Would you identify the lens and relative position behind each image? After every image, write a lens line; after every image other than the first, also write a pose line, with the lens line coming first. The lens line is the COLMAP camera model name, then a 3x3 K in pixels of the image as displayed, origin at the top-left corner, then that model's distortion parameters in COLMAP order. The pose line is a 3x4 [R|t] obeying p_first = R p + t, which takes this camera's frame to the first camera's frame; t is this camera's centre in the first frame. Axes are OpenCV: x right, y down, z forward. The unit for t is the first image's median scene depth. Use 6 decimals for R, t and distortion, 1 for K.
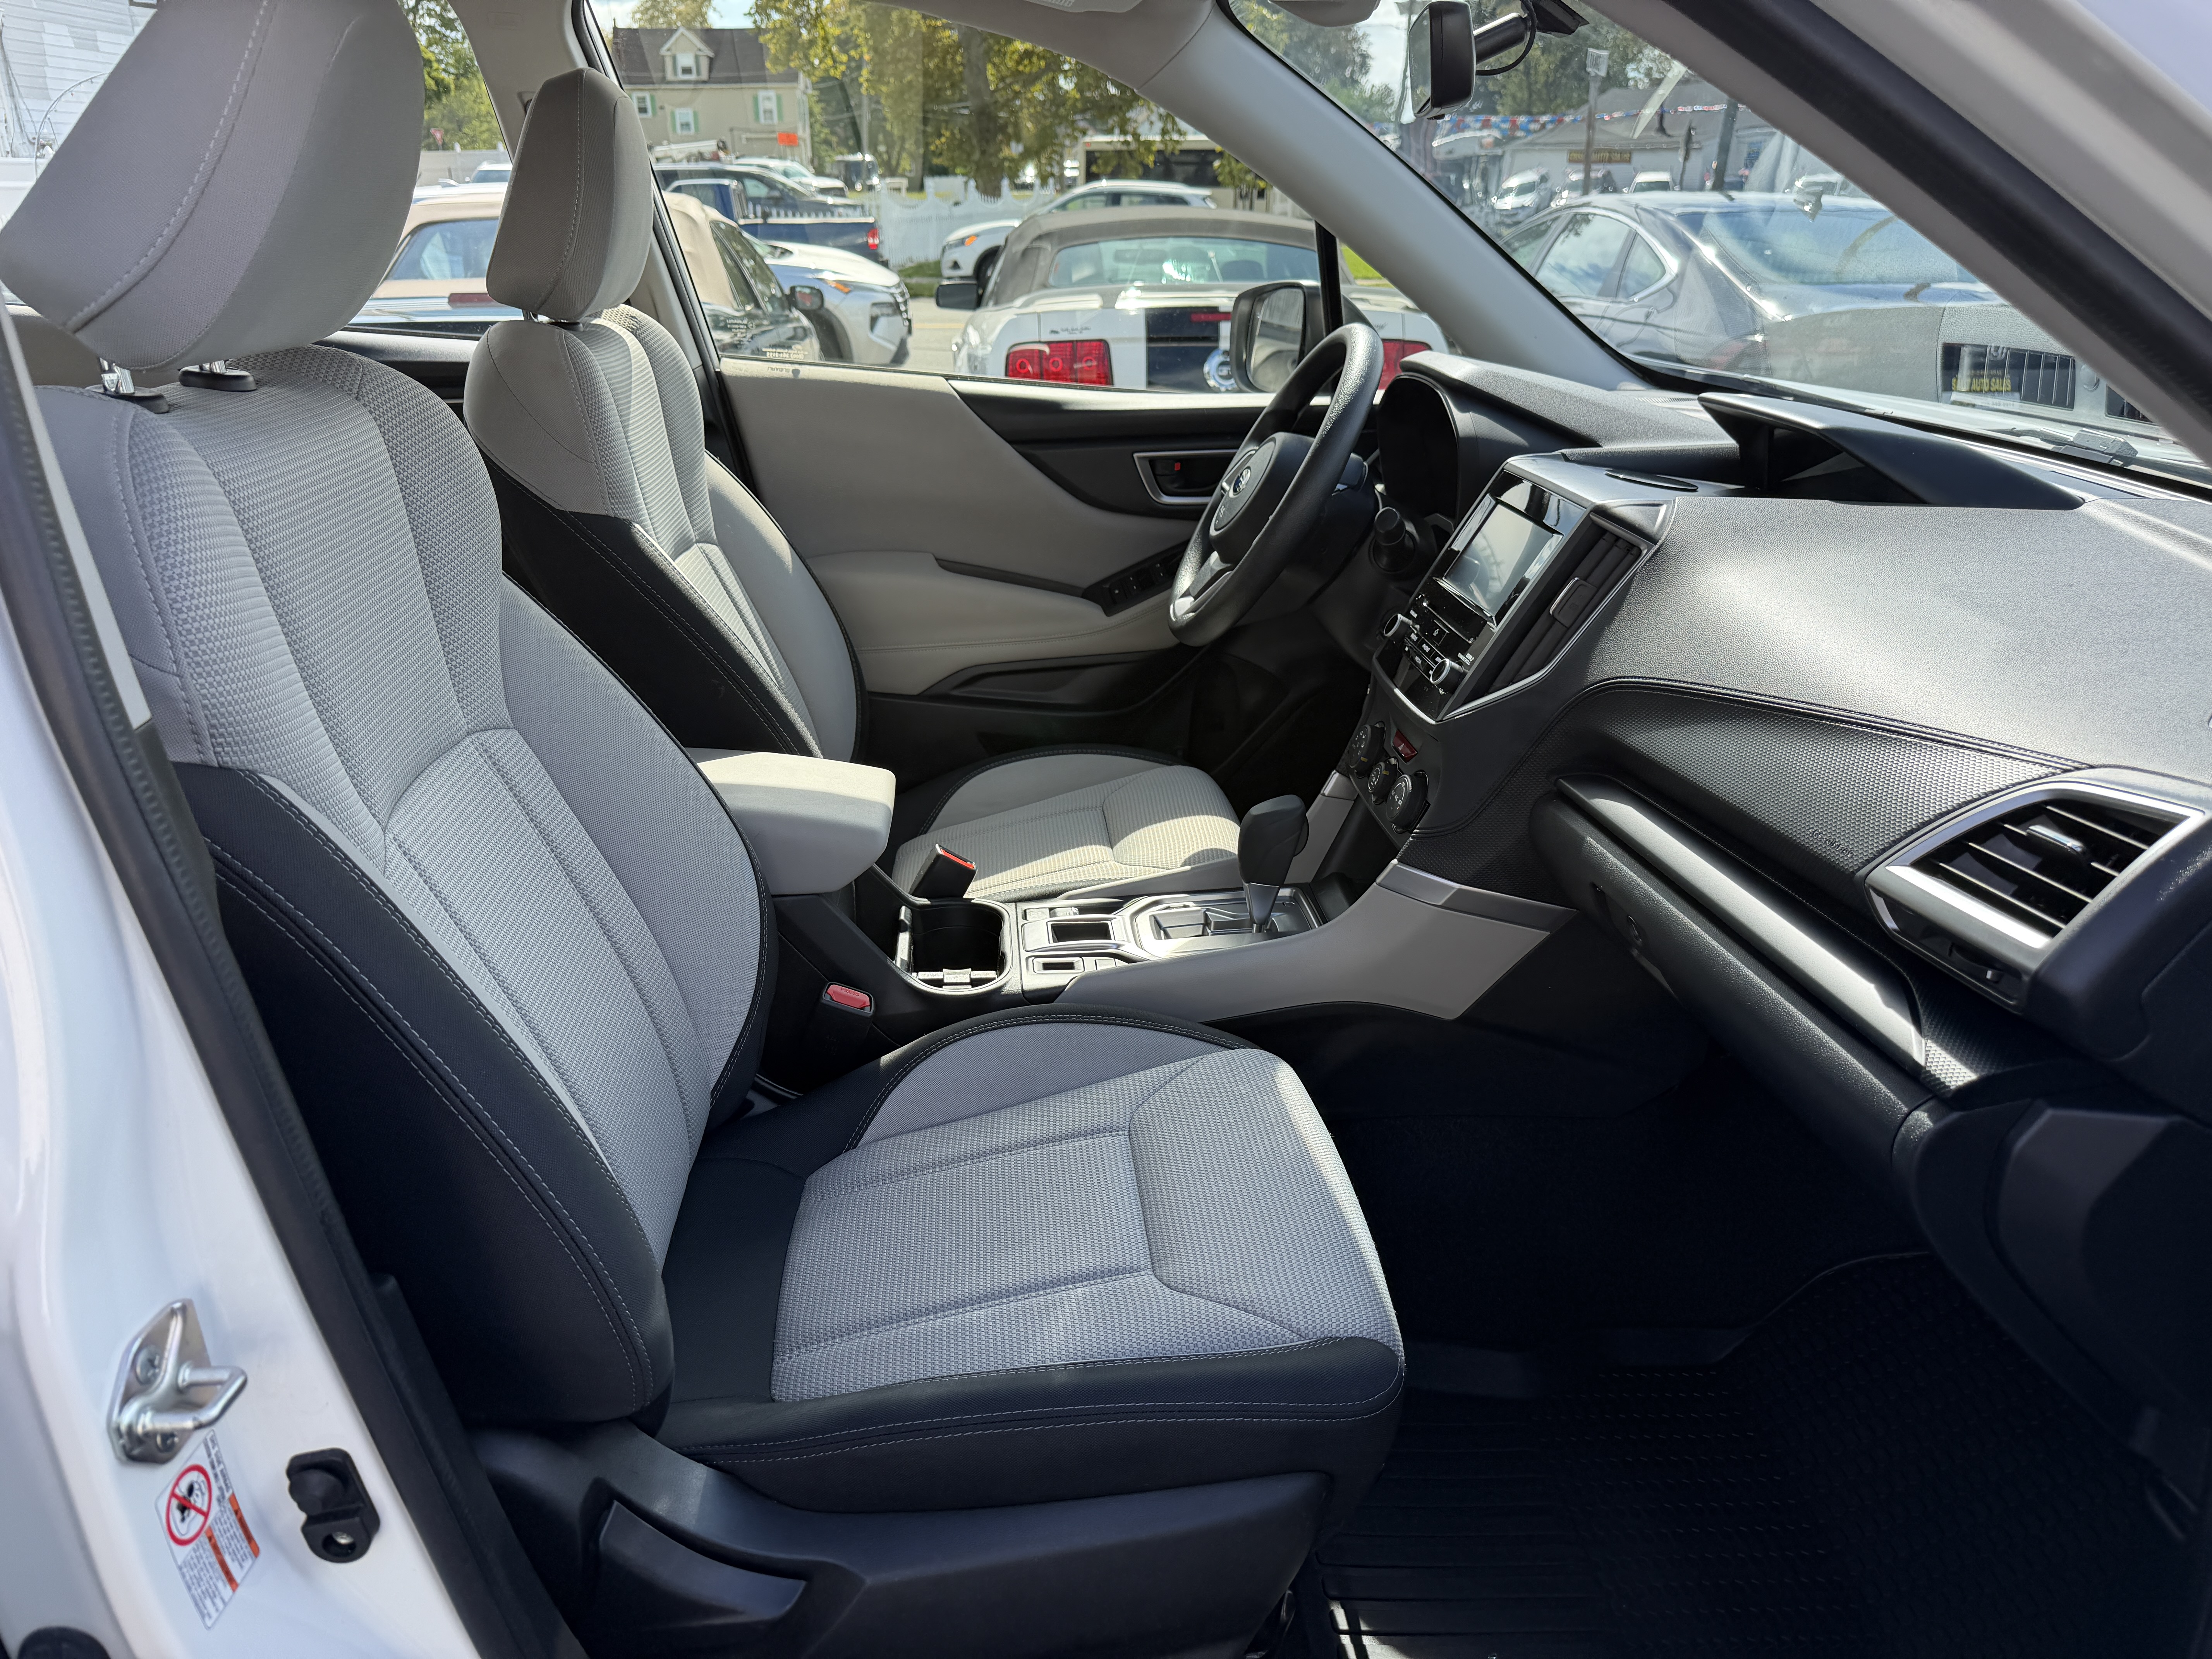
lens RADIAL K [[1566.8, 0, 1080.9], [0, 1566.8, 875.3], [0, 0, 1]] dist [0.035060, -0.047686]
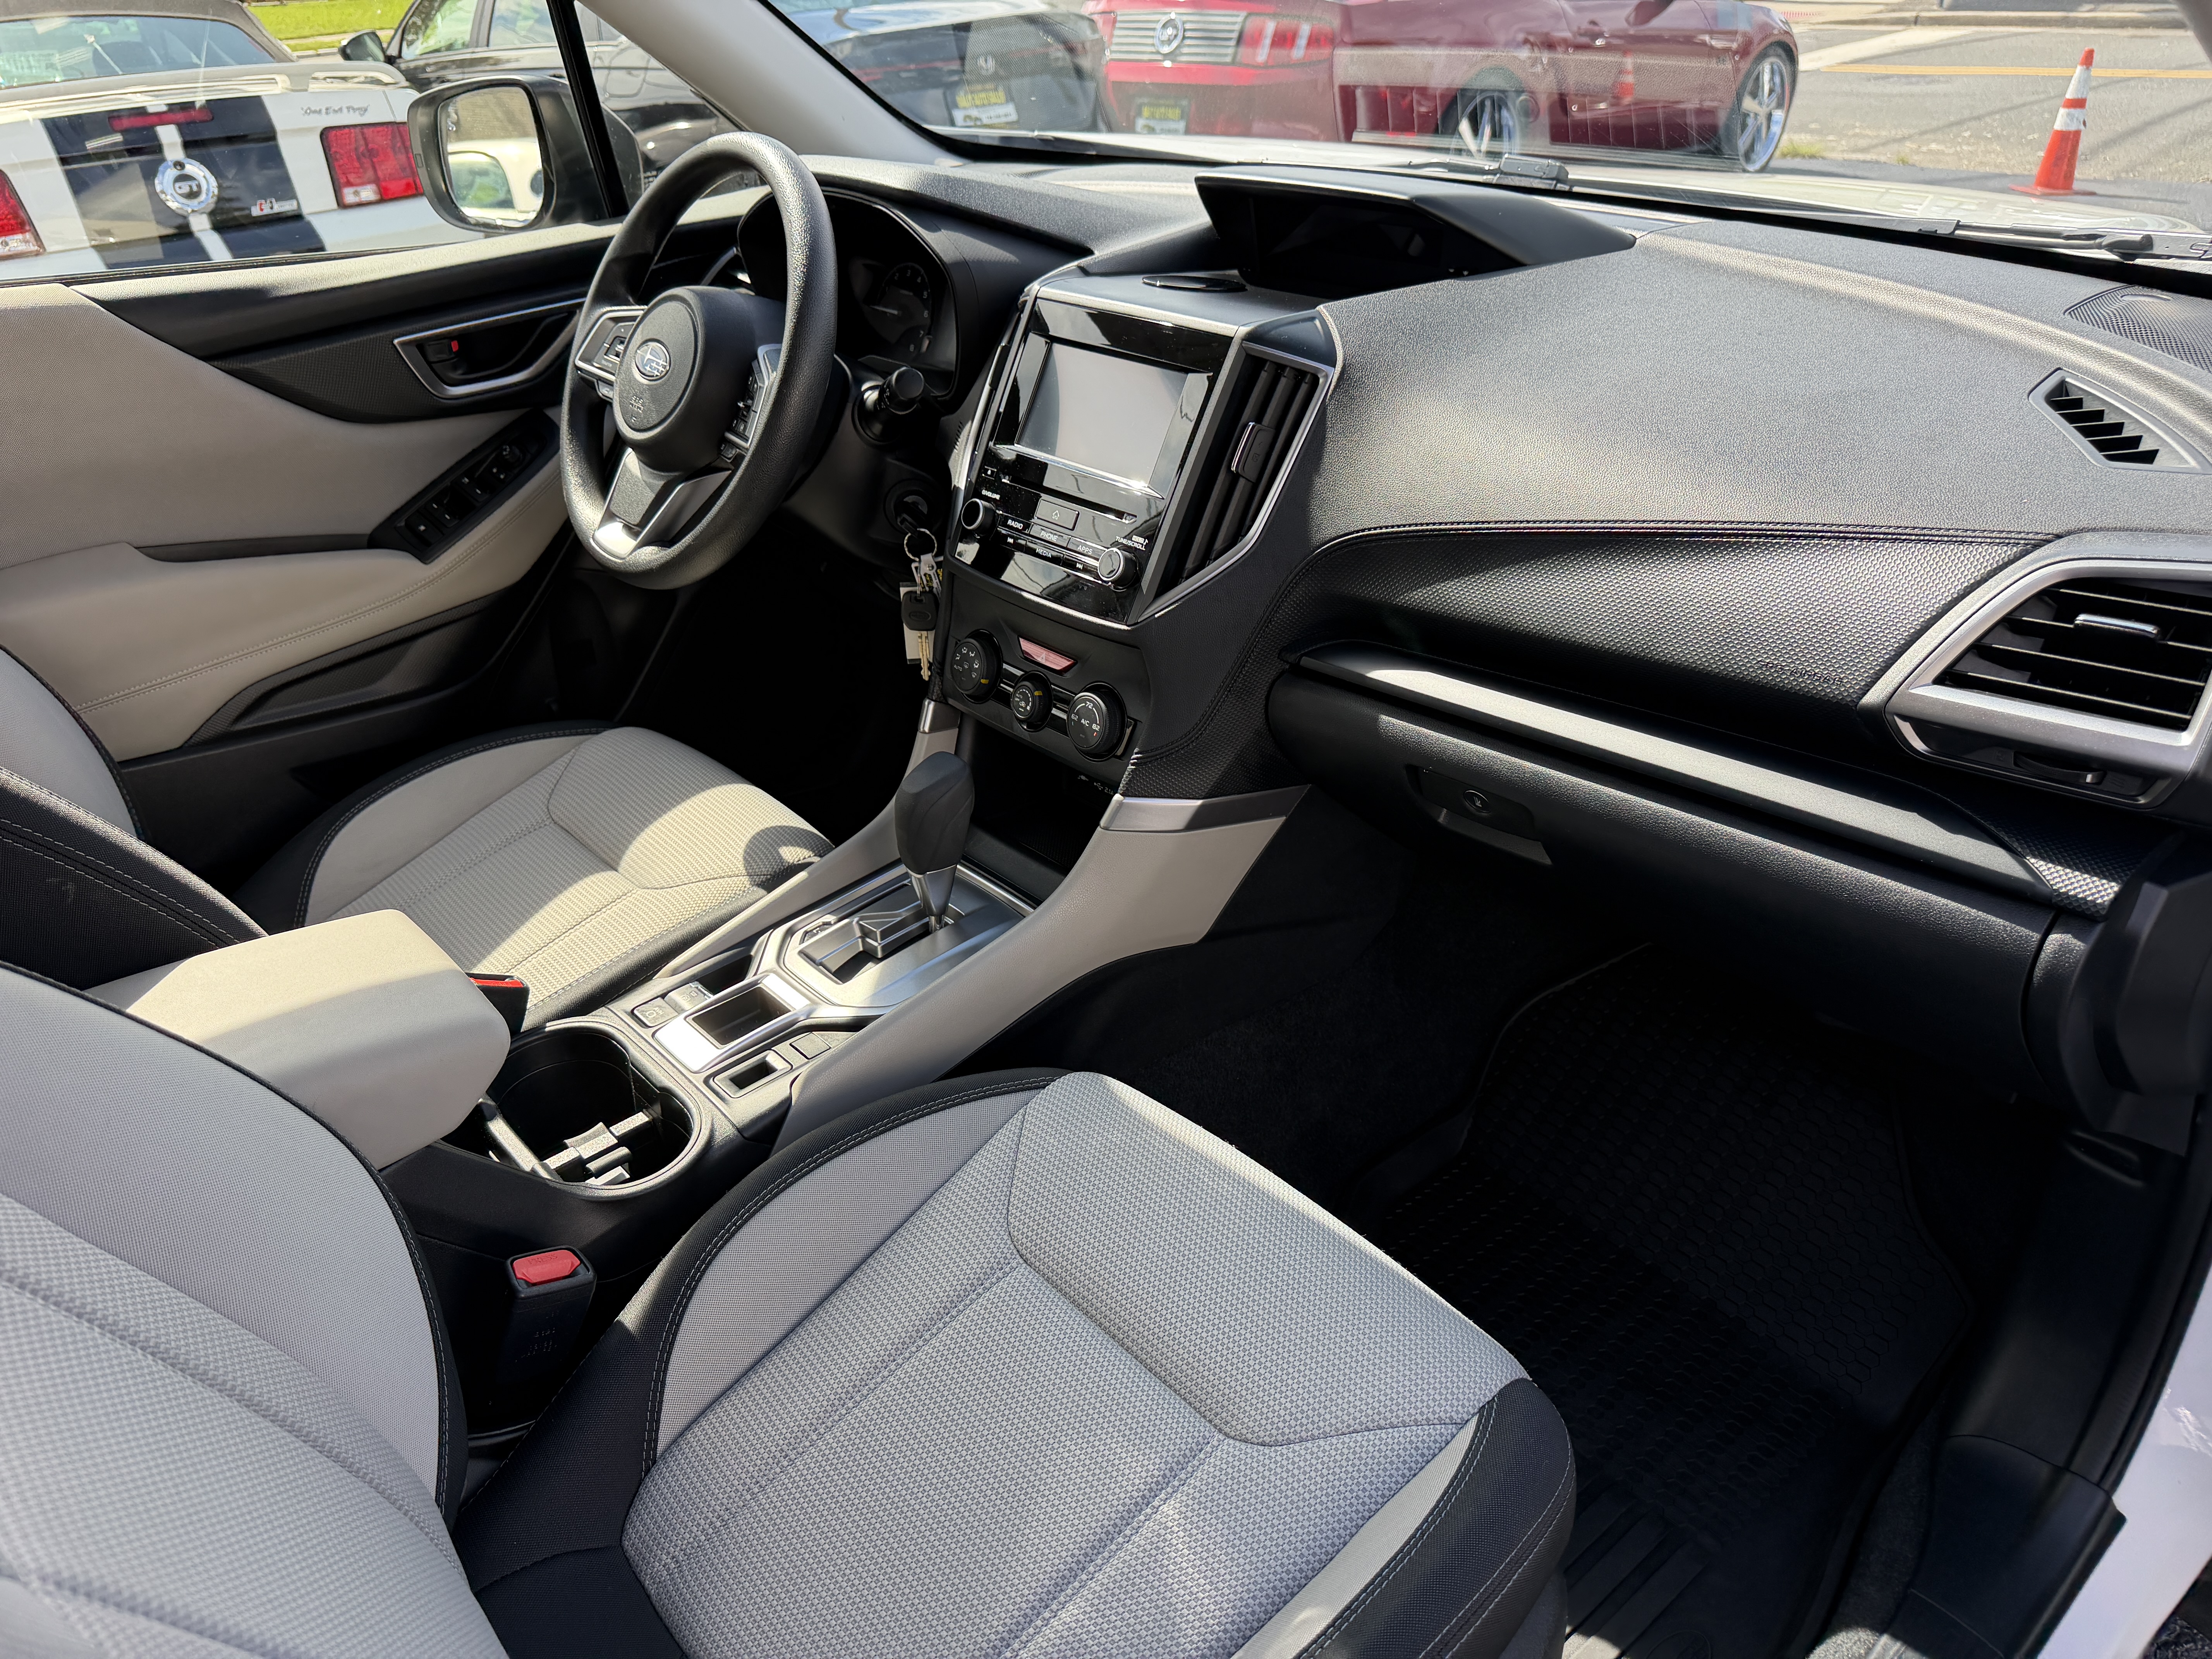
lens RADIAL K [[1566.8, 0, 1114.6], [0, 1566.8, 833.3], [0, 0, 1]] dist [0.035060, -0.047686]
pose [[0.785493, -0.348238, 0.511596, -0.205064], [0.285681, 0.937347, 0.199415, -0.138594], [-0.548987, -0.010486, 0.835765, 0.269544]]
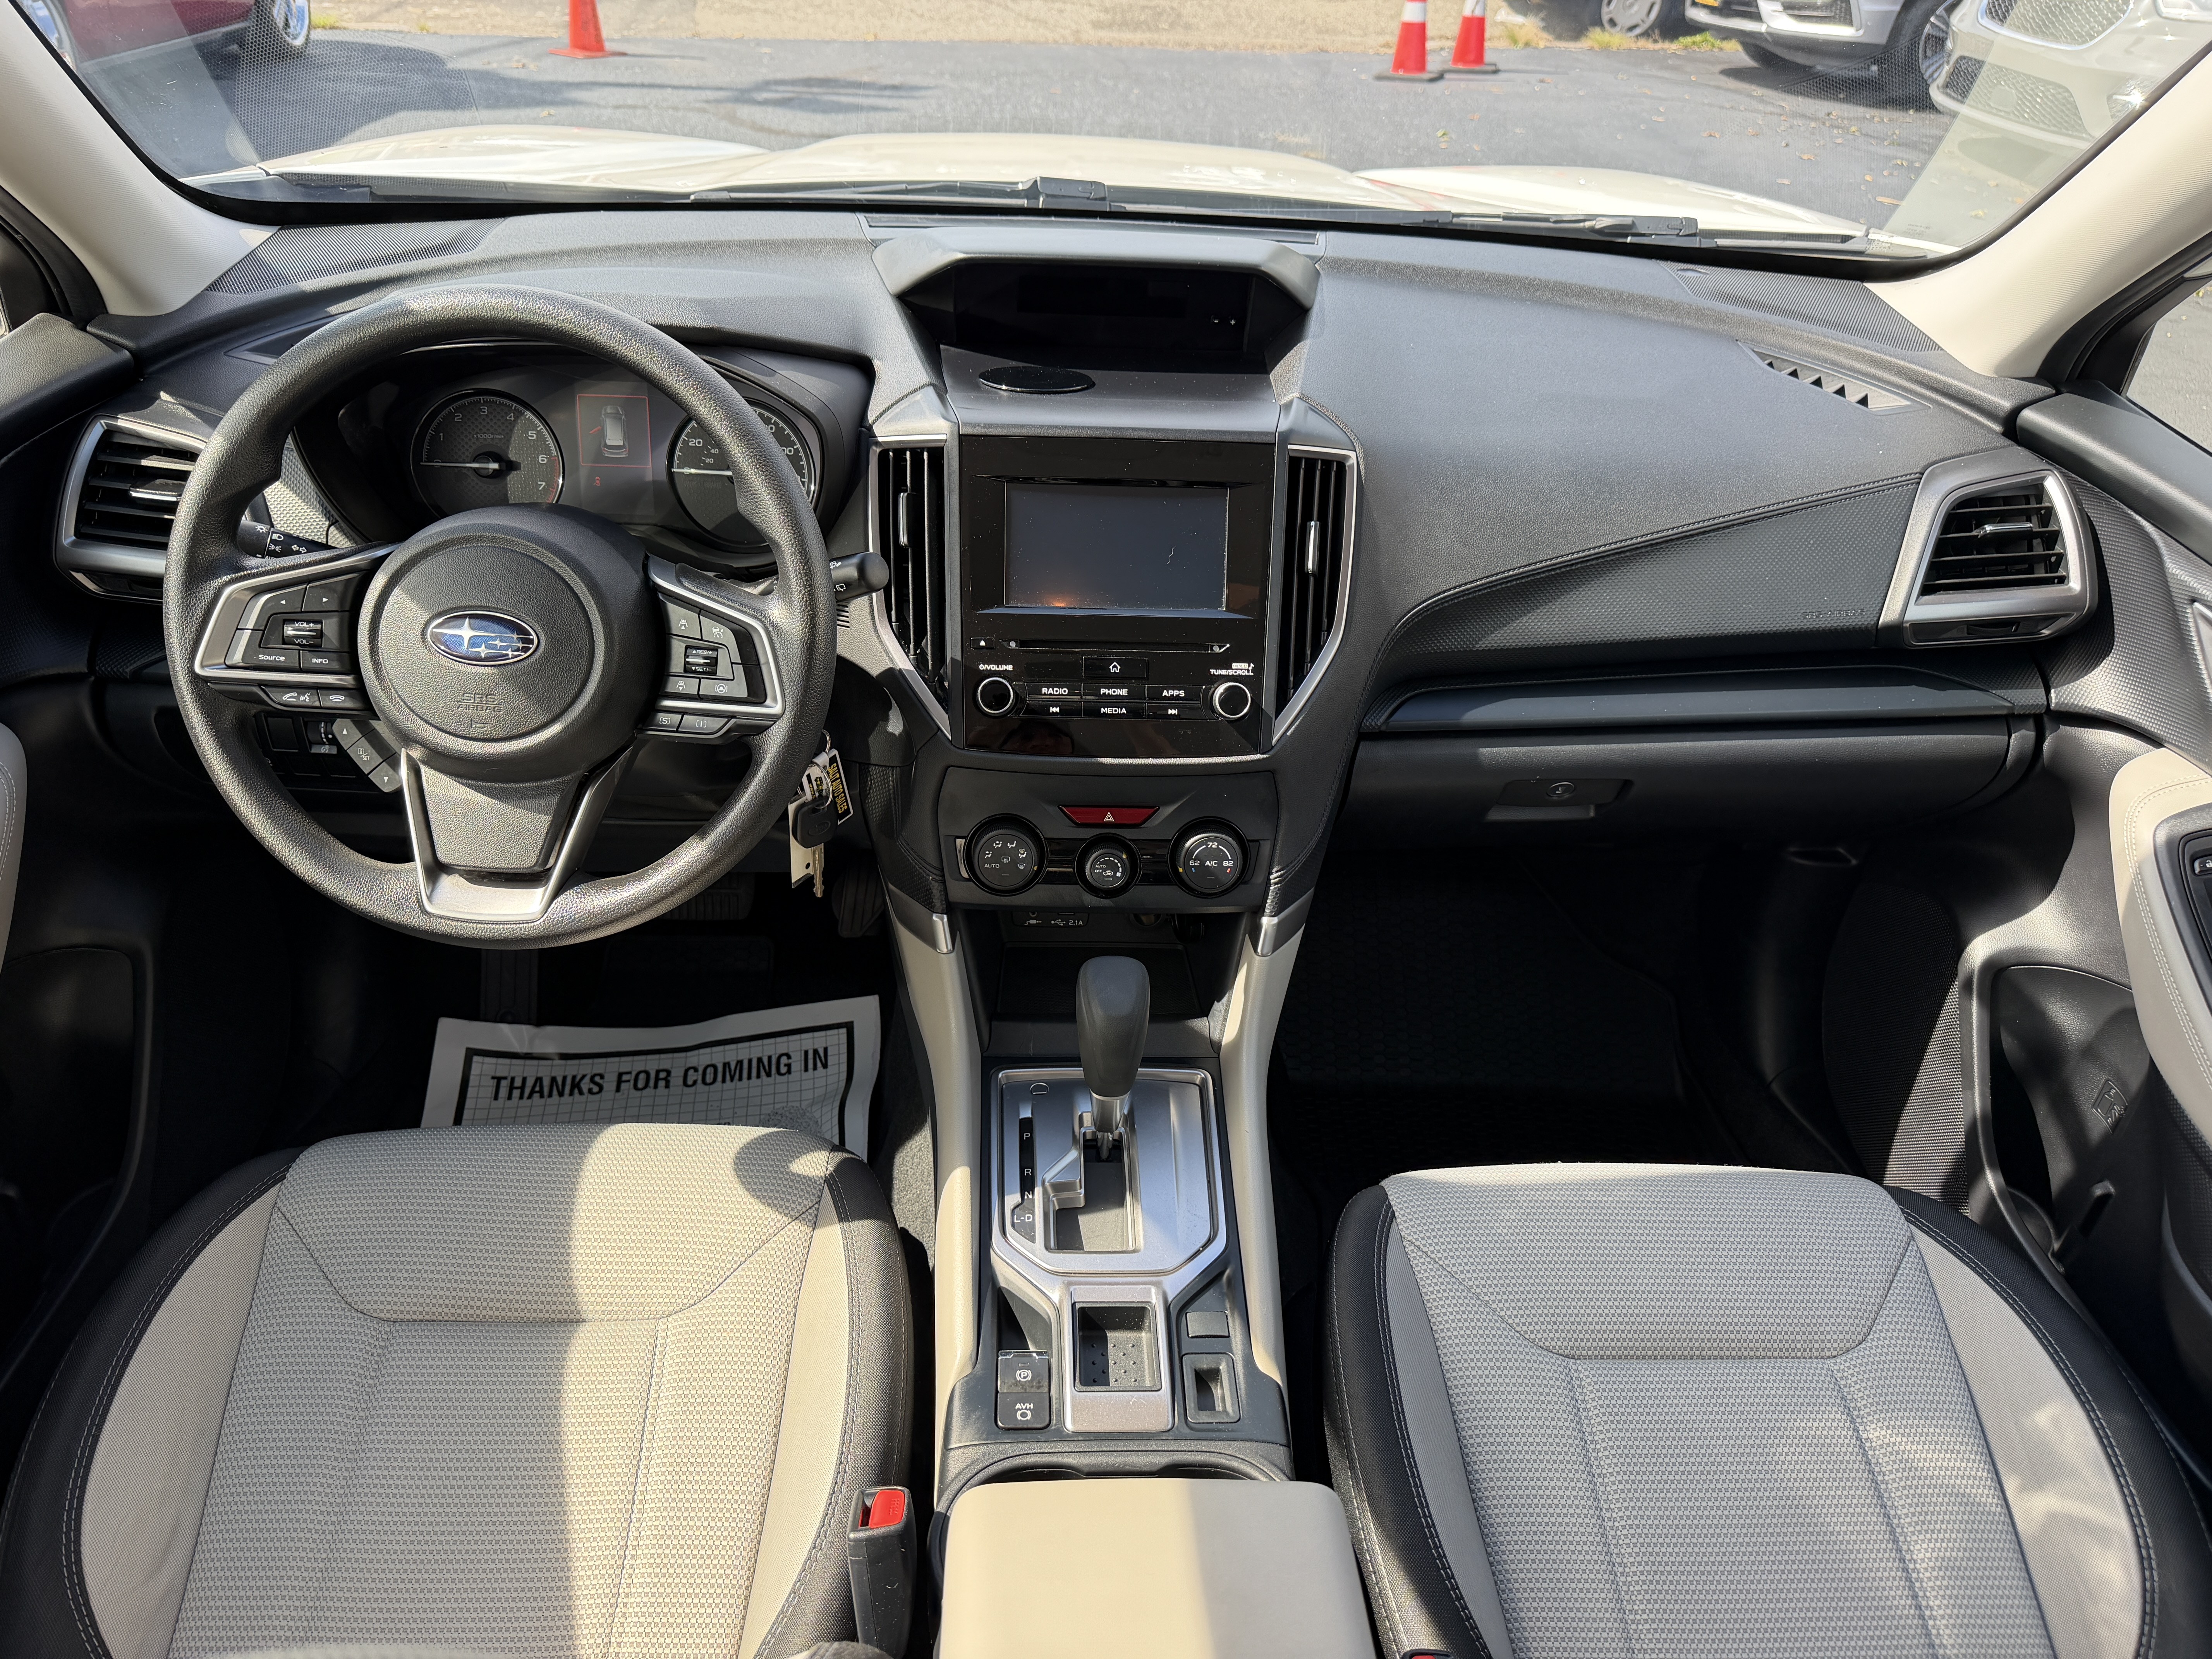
lens RADIAL K [[1566.8, 0, 1135.7], [0, 1566.8, 806.6], [0, 0, 1]] dist [0.035060, -0.047686]
pose [[0.033532, -0.569847, 0.821066, -0.380488], [0.351581, 0.775744, 0.524034, -0.442751], [-0.935557, 0.271100, 0.226359, 0.762776]]
